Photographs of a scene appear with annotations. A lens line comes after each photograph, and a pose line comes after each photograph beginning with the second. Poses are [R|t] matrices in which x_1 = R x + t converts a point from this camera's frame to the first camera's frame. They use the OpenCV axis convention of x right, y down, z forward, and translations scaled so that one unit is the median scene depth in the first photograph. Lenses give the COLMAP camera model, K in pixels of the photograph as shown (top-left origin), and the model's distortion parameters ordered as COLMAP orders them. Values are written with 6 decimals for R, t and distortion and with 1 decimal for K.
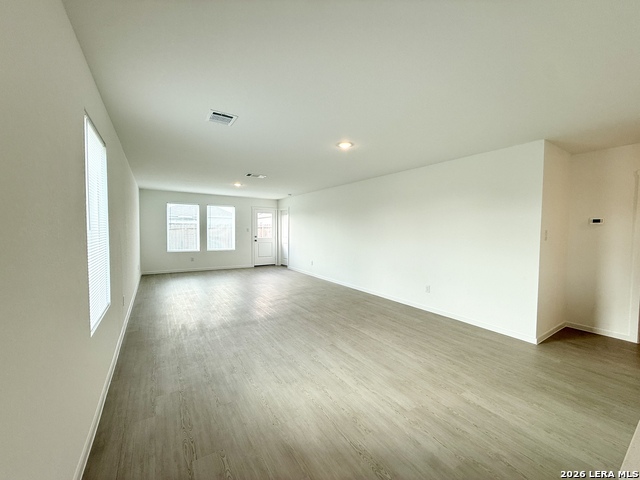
lens RADIAL K [[253.0, 0, 320.0], [0, 253.0, 240.0], [0, 0, 1]] dist [0.000565, 0.000062]
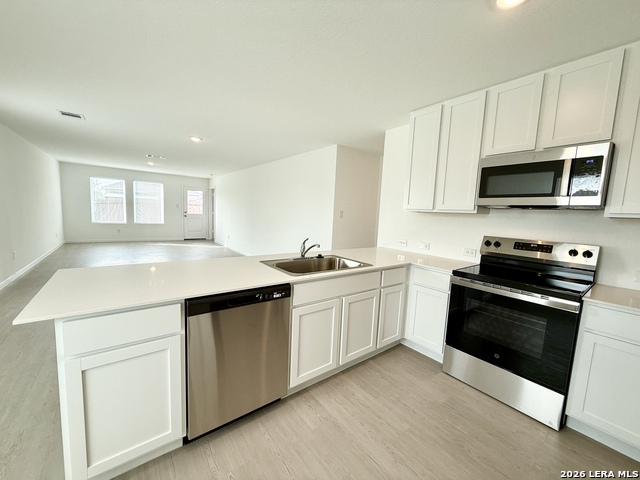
lens RADIAL K [[255.0, 0, 318.0], [0, 255.0, 240.3], [0, 0, 1]] dist [0.000189, 0.000239]
pose [[0.996218, 0.028865, 0.081957, 0.251039], [-0.034651, 0.996940, 0.070075, 0.011389], [-0.079683, -0.072649, 0.994169, -0.152846]]
